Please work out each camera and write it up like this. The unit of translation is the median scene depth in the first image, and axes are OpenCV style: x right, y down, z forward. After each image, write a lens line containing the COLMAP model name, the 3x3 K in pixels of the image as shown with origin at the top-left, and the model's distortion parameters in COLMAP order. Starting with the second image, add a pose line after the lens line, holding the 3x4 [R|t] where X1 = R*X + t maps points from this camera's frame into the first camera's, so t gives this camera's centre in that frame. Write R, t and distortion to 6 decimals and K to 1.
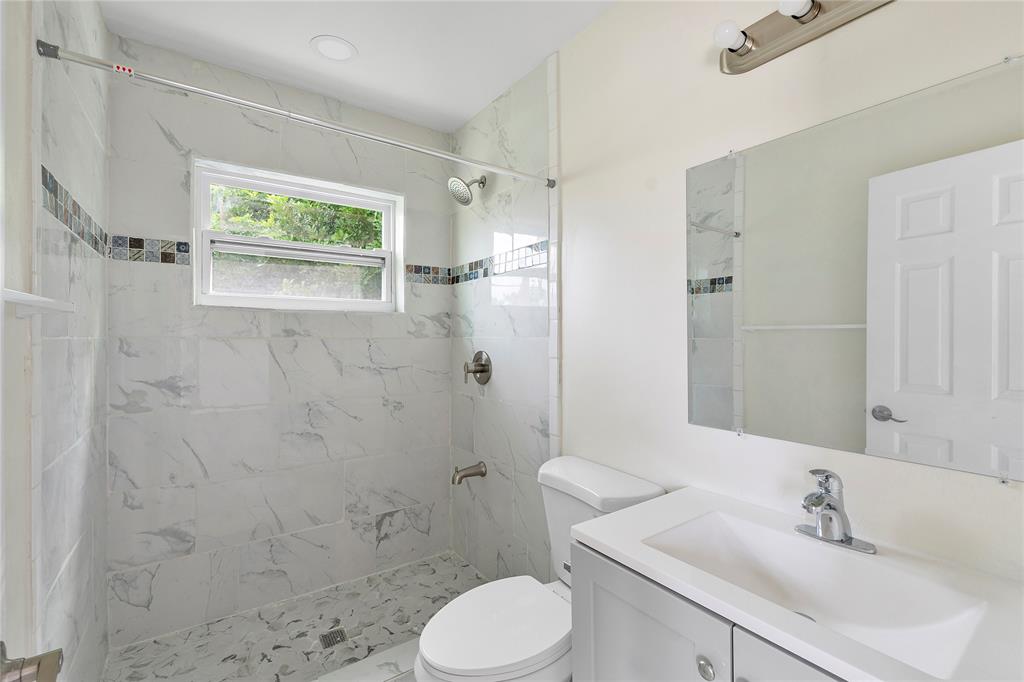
lens RADIAL K [[440.3, 0, 514.0], [0, 440.3, 338.8], [0, 0, 1]] dist [-0.000216, -0.000005]
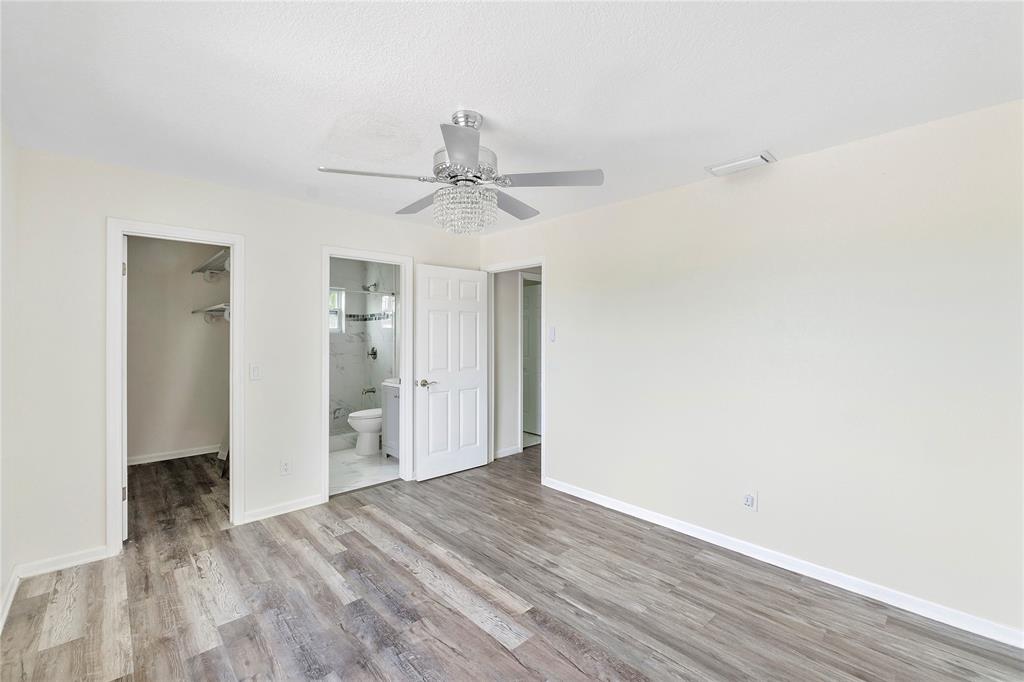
lens RADIAL K [[440.3, 0, 509.1], [0, 440.3, 338.4], [0, 0, 1]] dist [-0.000216, -0.000005]
pose [[0.992006, 0.003629, 0.126136, 0.387887], [-0.003010, 0.999982, -0.005099, -0.014454], [-0.126153, 0.004679, 0.992000, -1.710711]]
